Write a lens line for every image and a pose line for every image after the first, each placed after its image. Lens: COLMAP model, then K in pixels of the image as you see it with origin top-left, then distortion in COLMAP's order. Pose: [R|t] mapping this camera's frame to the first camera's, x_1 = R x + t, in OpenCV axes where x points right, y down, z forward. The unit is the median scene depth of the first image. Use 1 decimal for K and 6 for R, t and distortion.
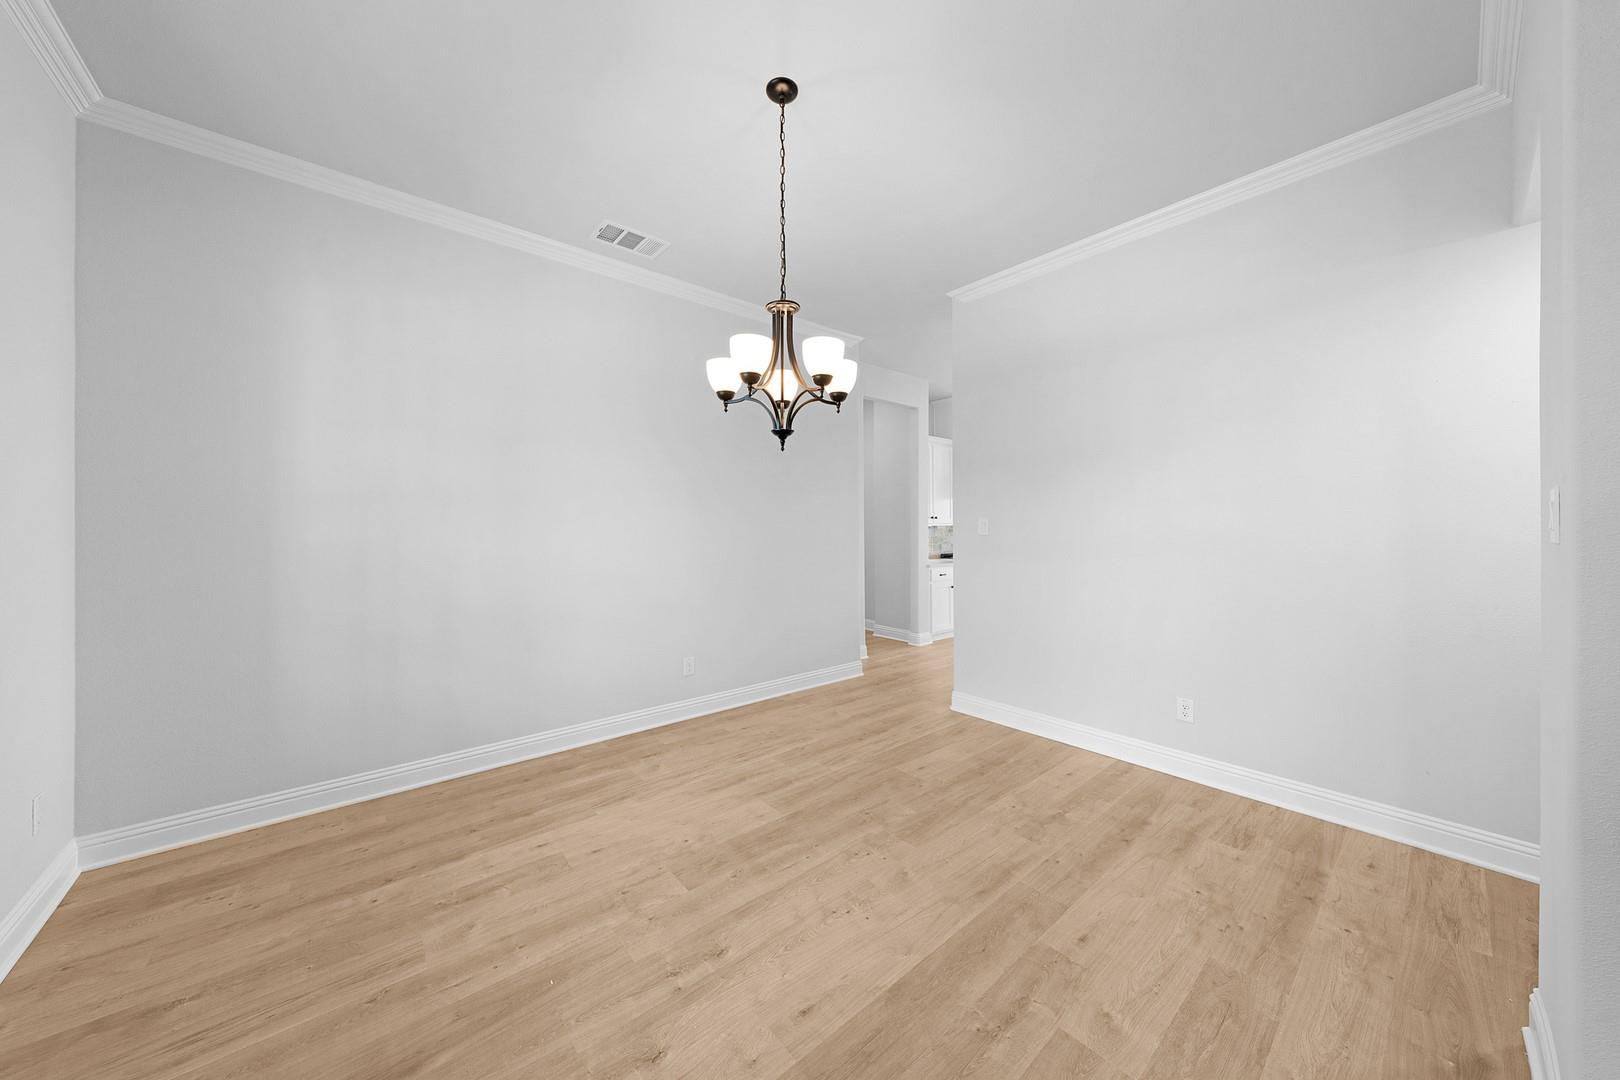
lens RADIAL K [[548.9, 0, 807.7], [0, 548.9, 532.6], [0, 0, 1]] dist [-0.001219, -0.000155]
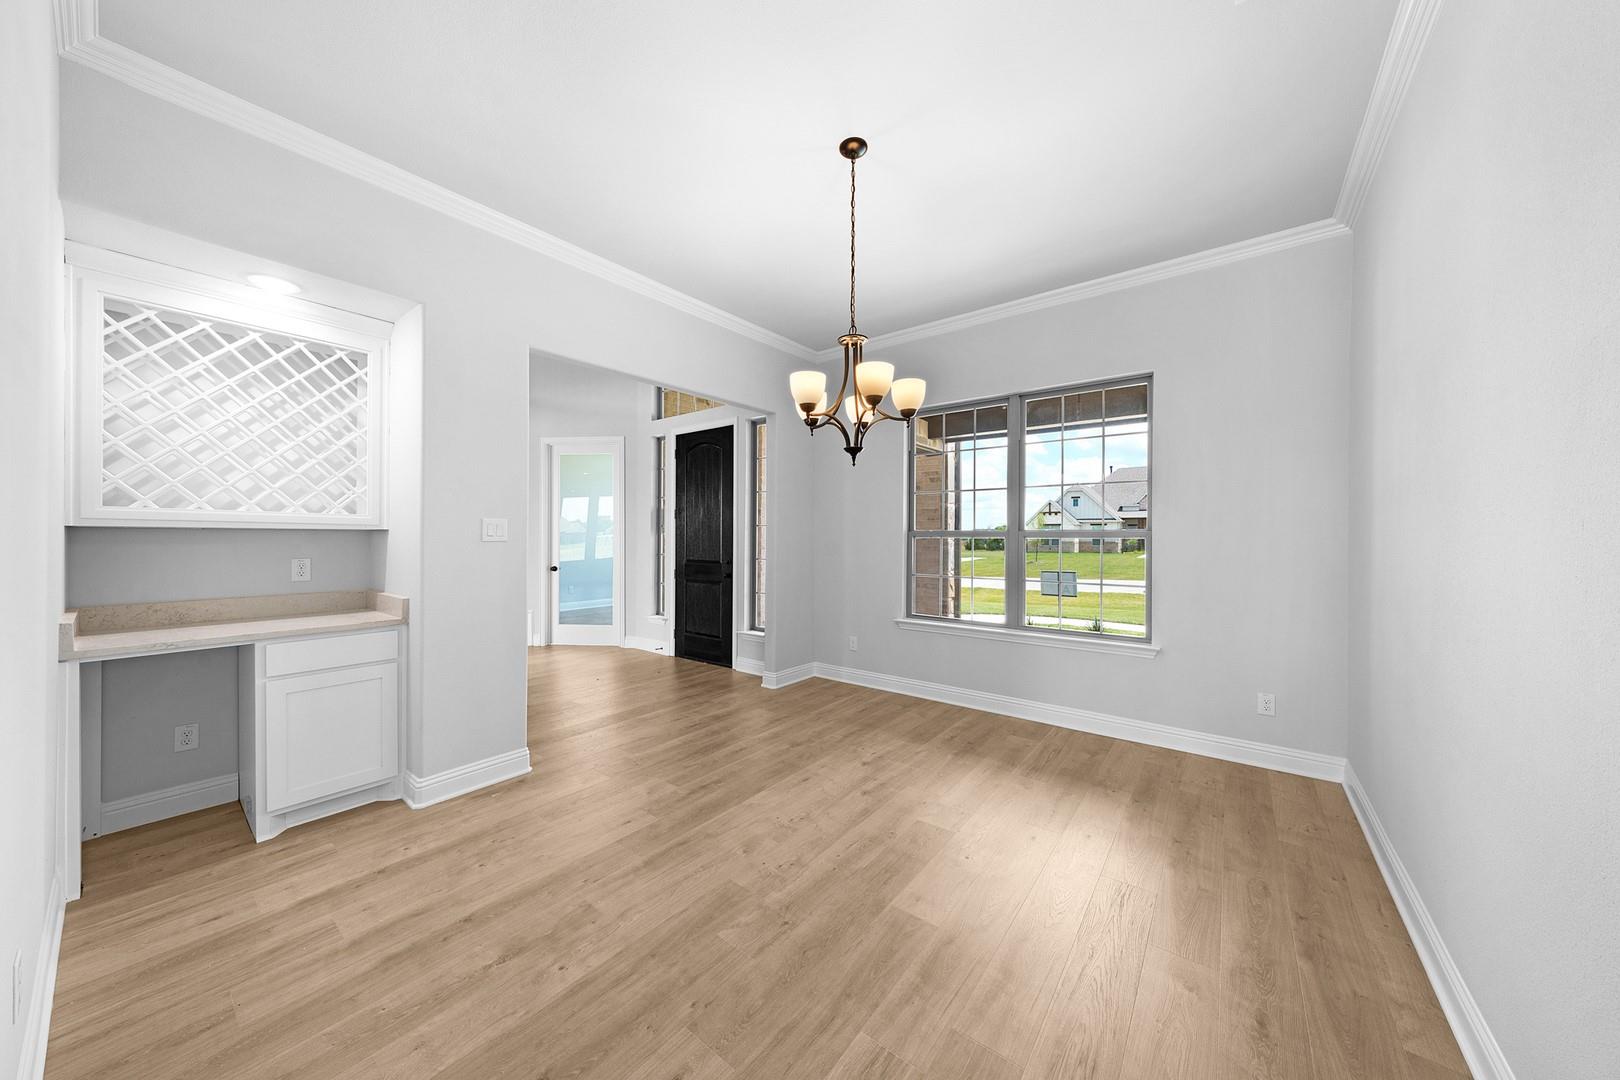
lens RADIAL K [[548.9, 0, 812.0], [0, 548.9, 527.5], [0, 0, 1]] dist [-0.001219, -0.000155]
pose [[-0.978239, -0.002247, -0.207471, 0.268693], [-0.000616, 0.999968, -0.007929, -0.015212], [0.207482, -0.007629, -0.978209, 2.046238]]
